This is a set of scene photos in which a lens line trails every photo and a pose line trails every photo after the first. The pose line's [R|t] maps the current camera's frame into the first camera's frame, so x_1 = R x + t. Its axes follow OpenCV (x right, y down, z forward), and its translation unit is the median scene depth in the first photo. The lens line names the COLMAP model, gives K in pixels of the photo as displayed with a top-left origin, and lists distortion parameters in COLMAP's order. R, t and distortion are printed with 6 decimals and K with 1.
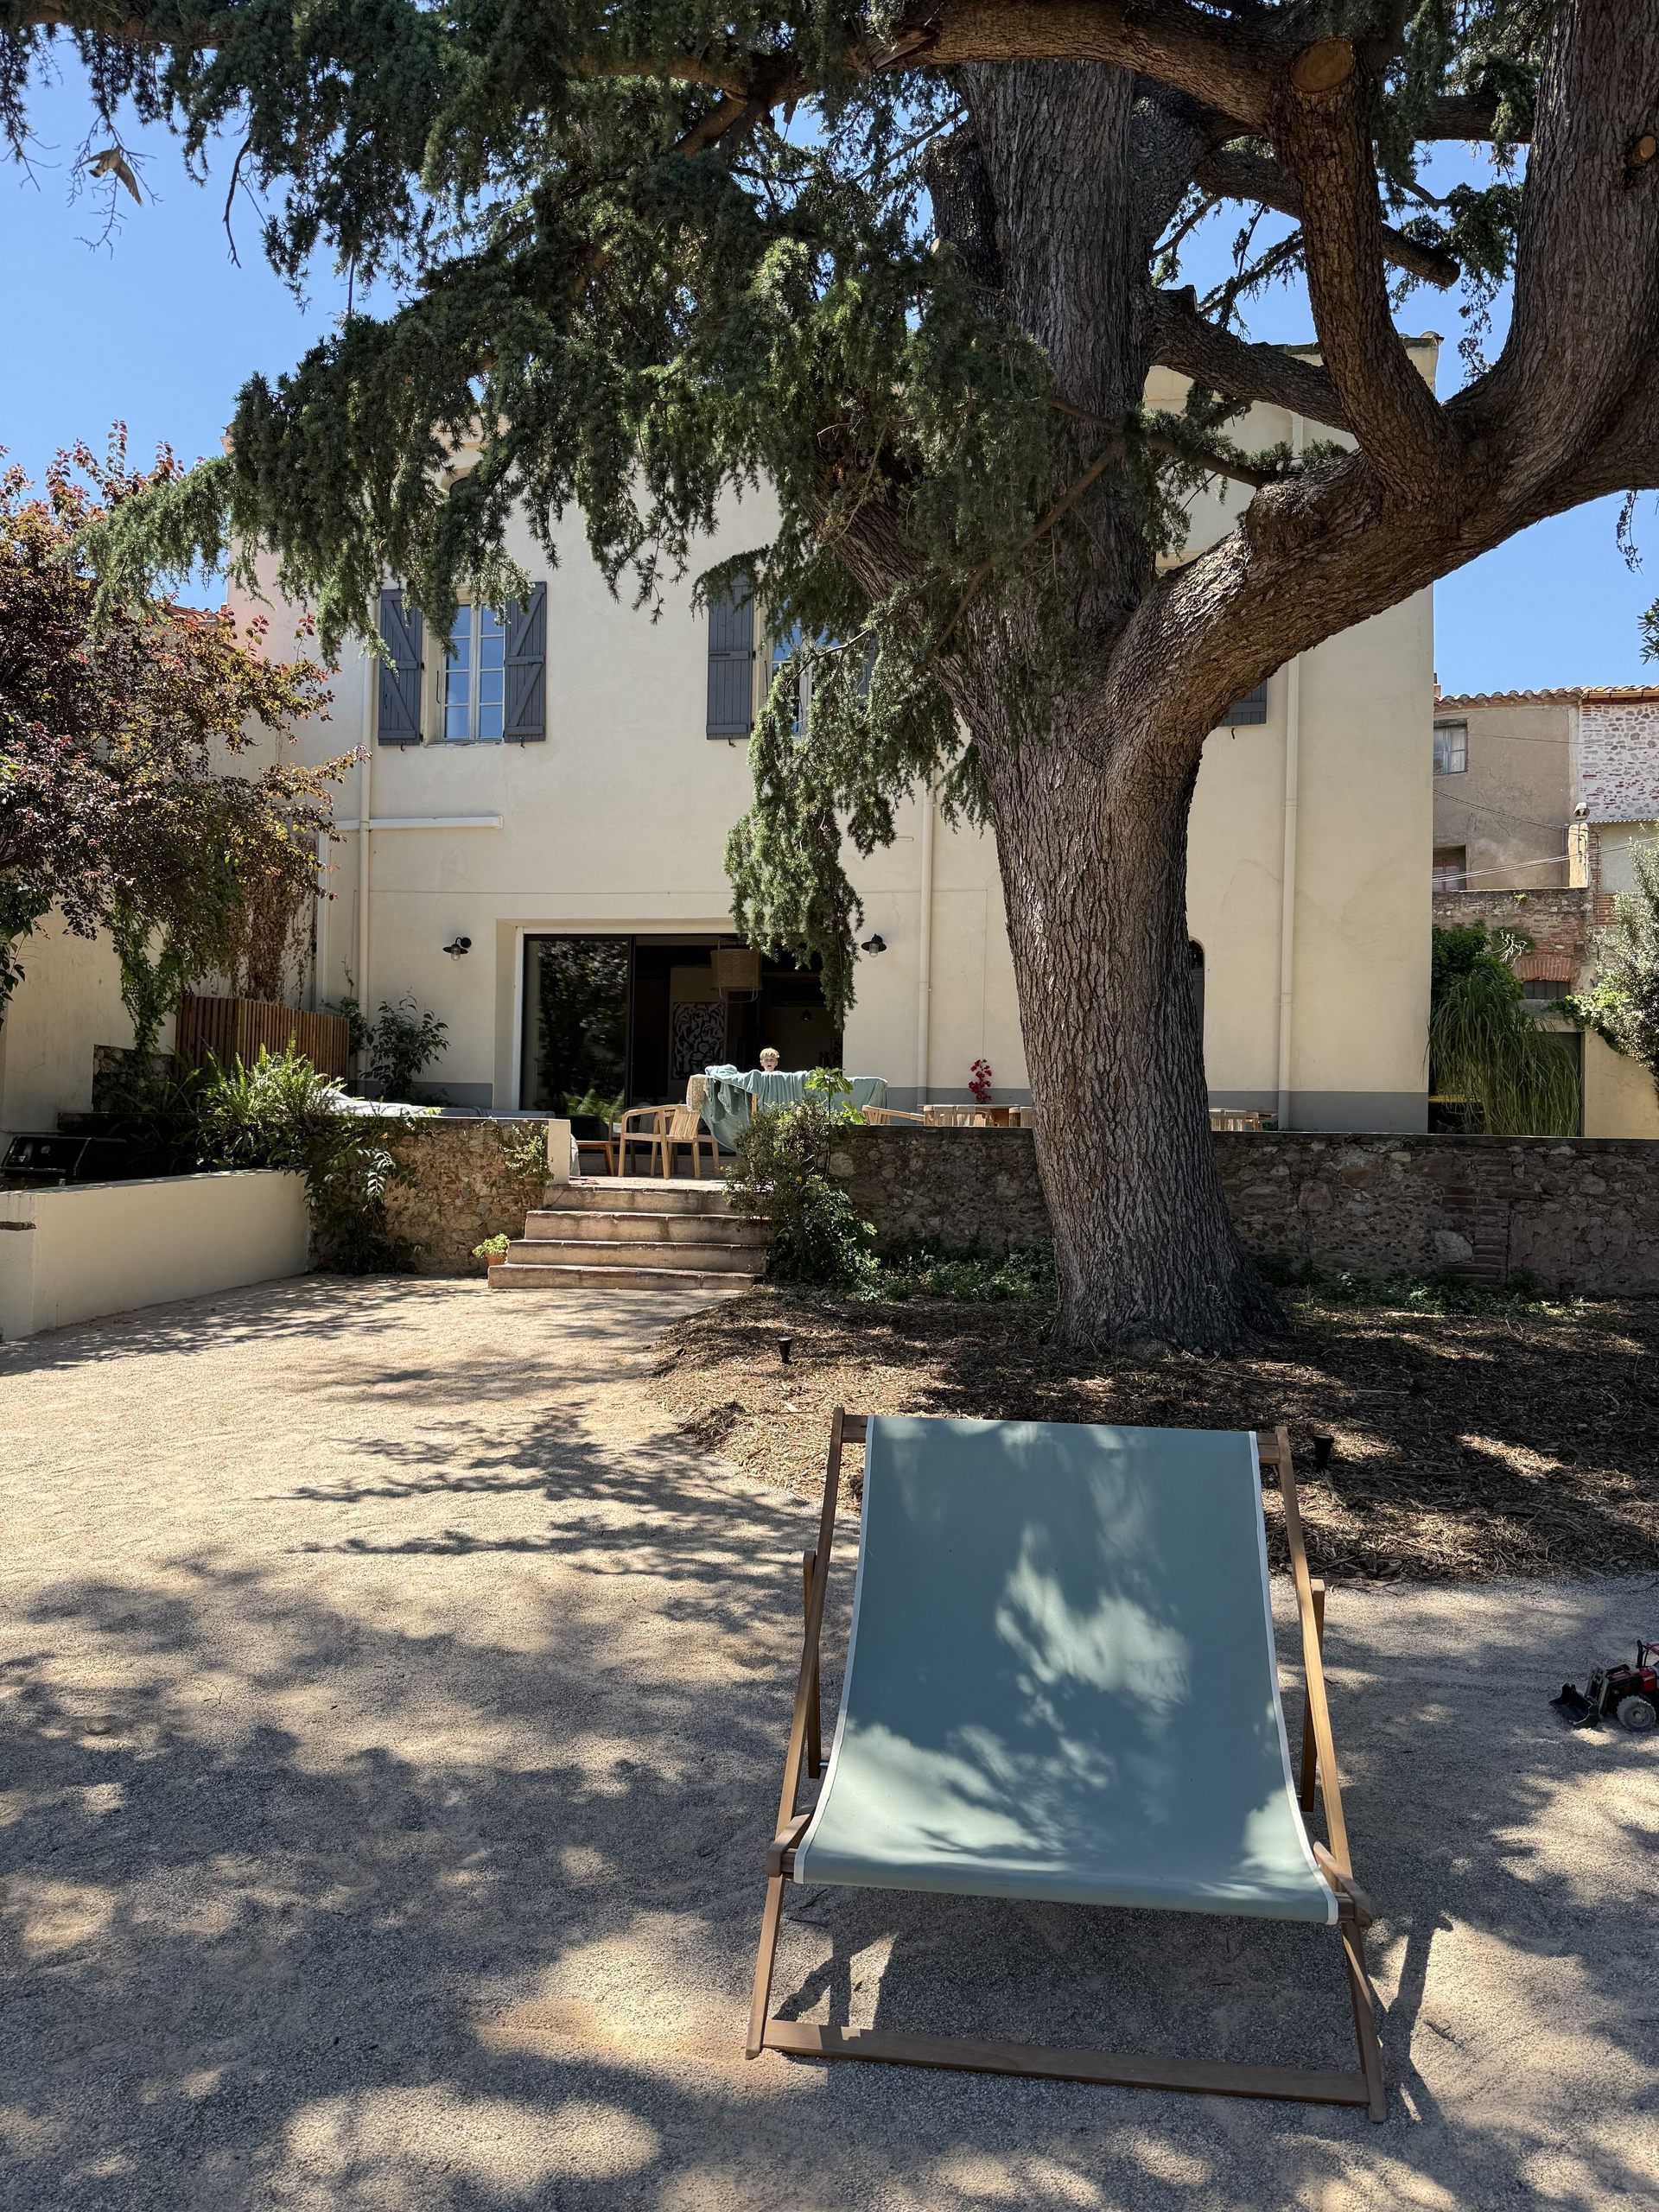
lens RADIAL K [[1552.6, 0, 834.6], [0, 1552.6, 1103.2], [0, 0, 1]] dist [0.058415, -0.095021]
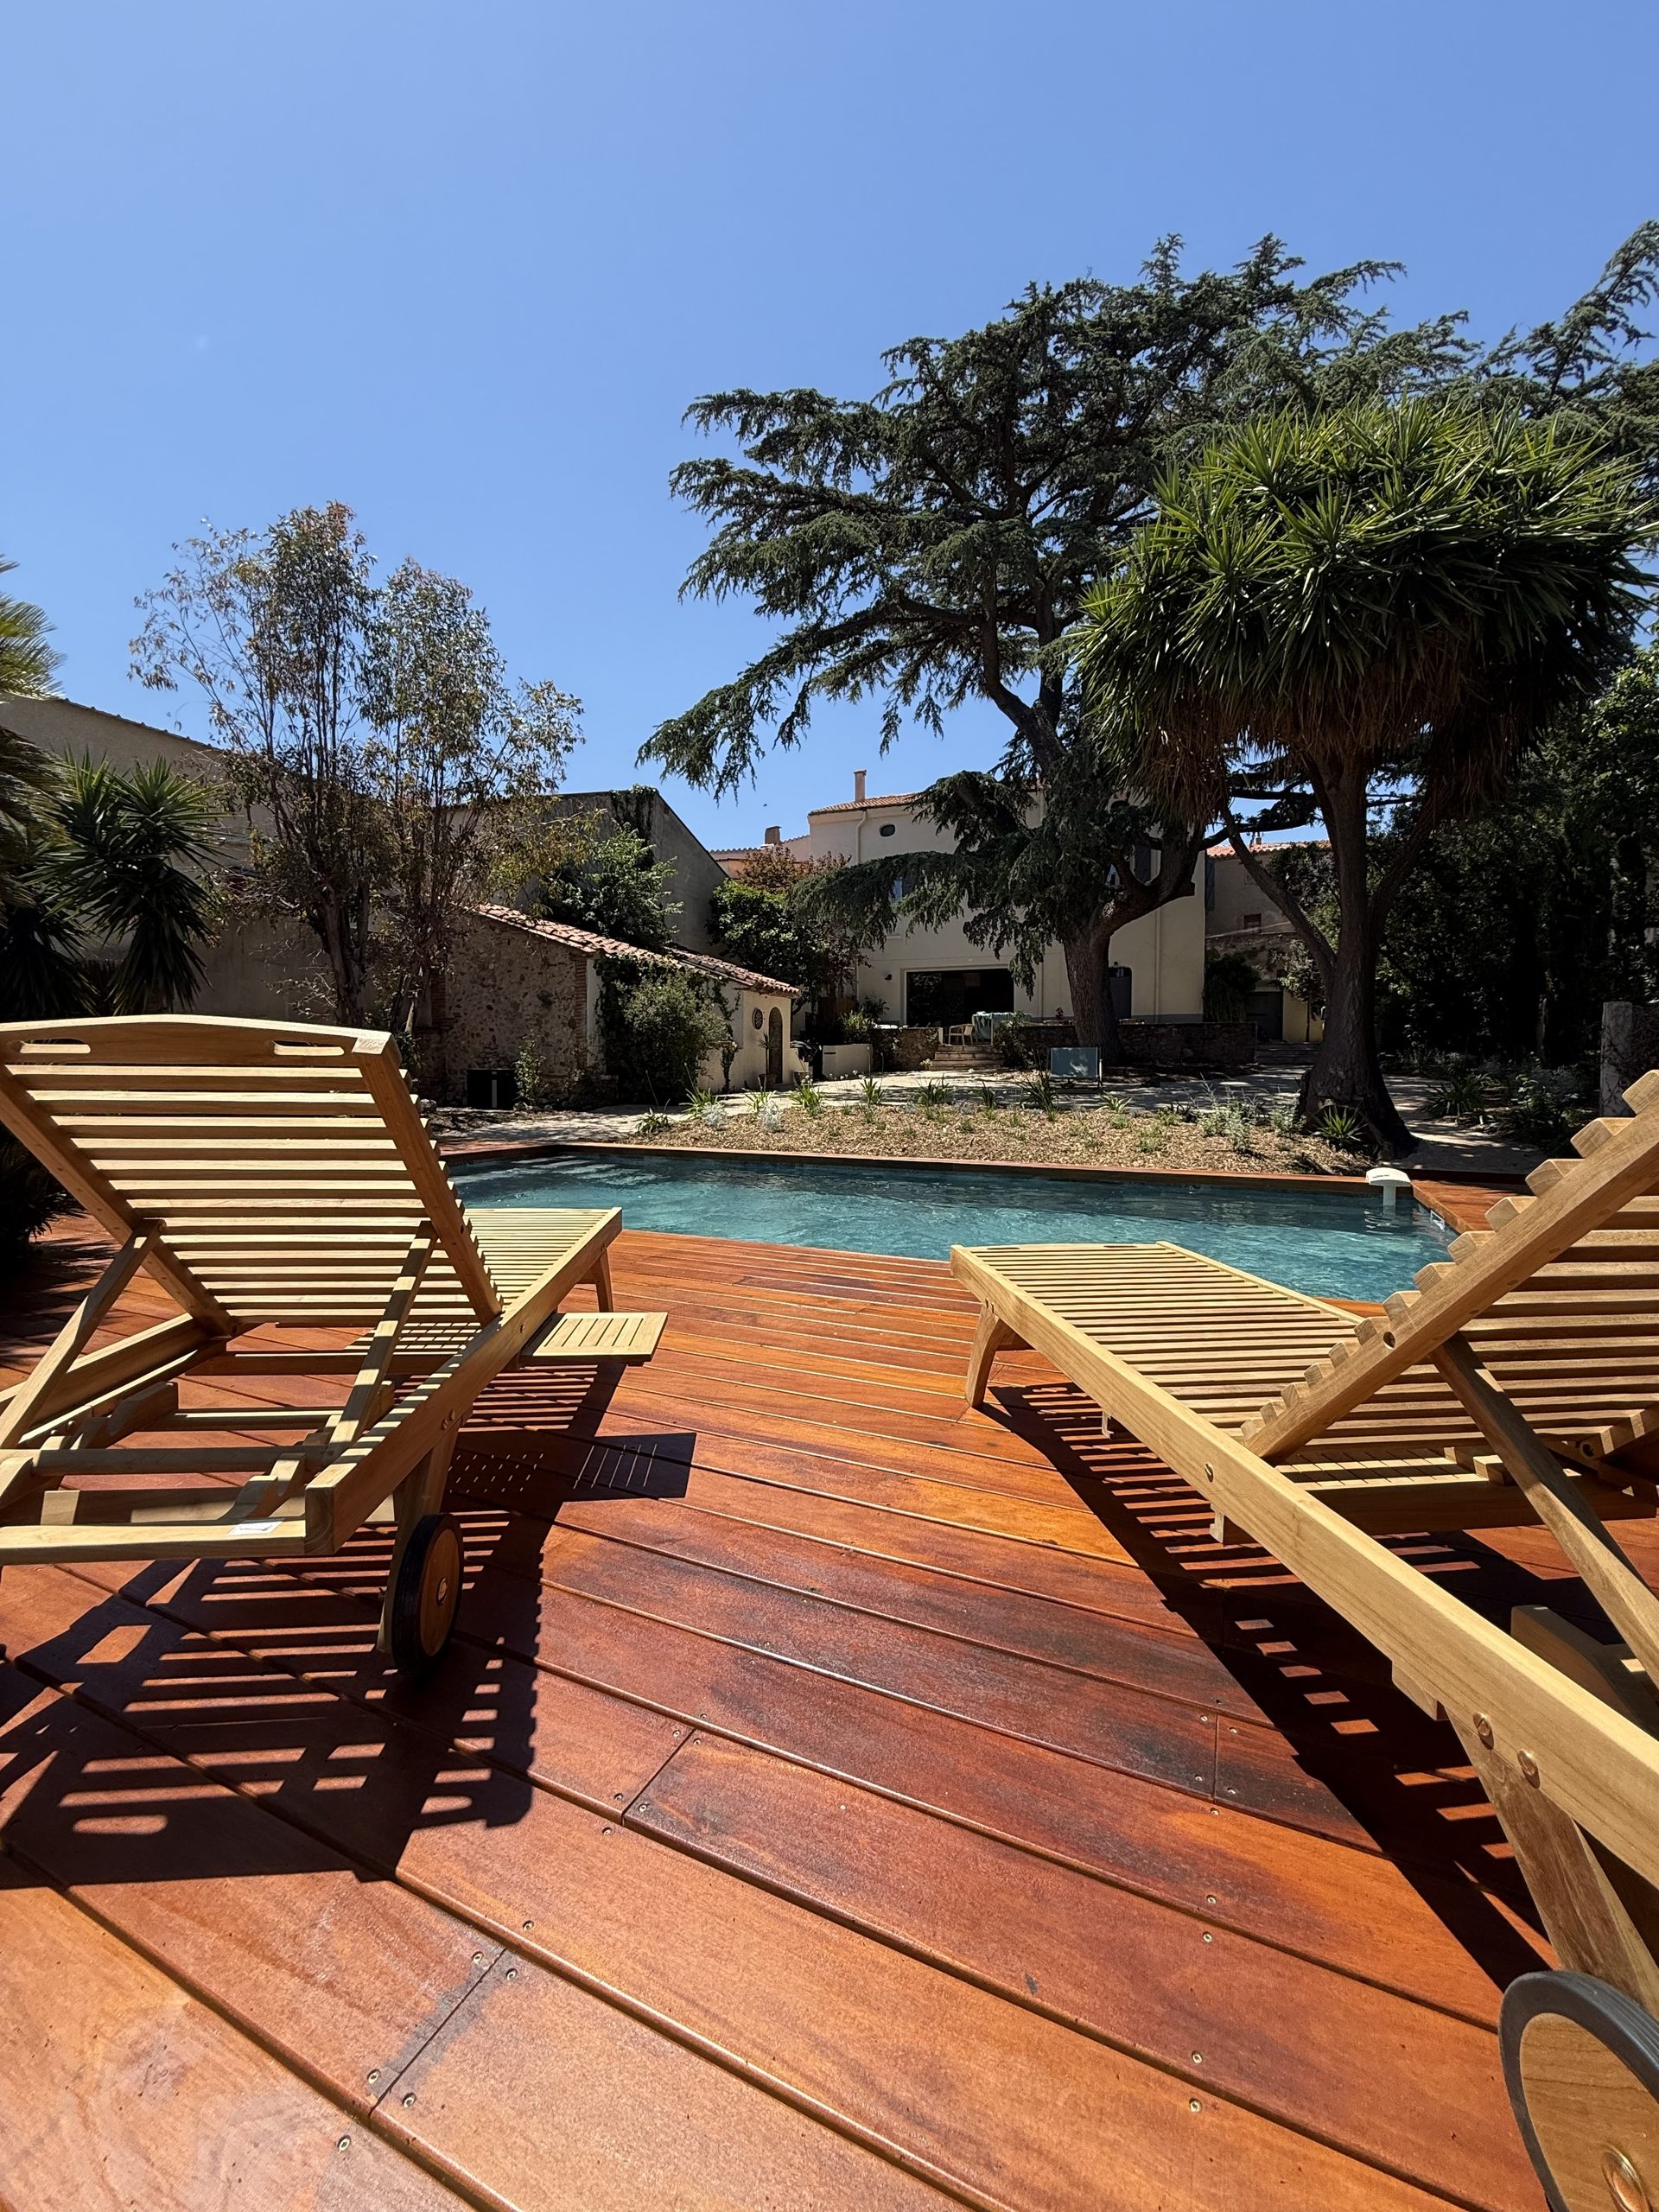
lens RADIAL K [[885.4, 0, 829.9], [0, 885.4, 1100.7], [0, 0, 1]] dist [0.000938, 0.000102]
pose [[0.988534, -0.016175, -0.150130, -0.114744], [0.026186, 0.997545, 0.064945, 0.035833], [0.148711, -0.068132, 0.986531, -0.999039]]
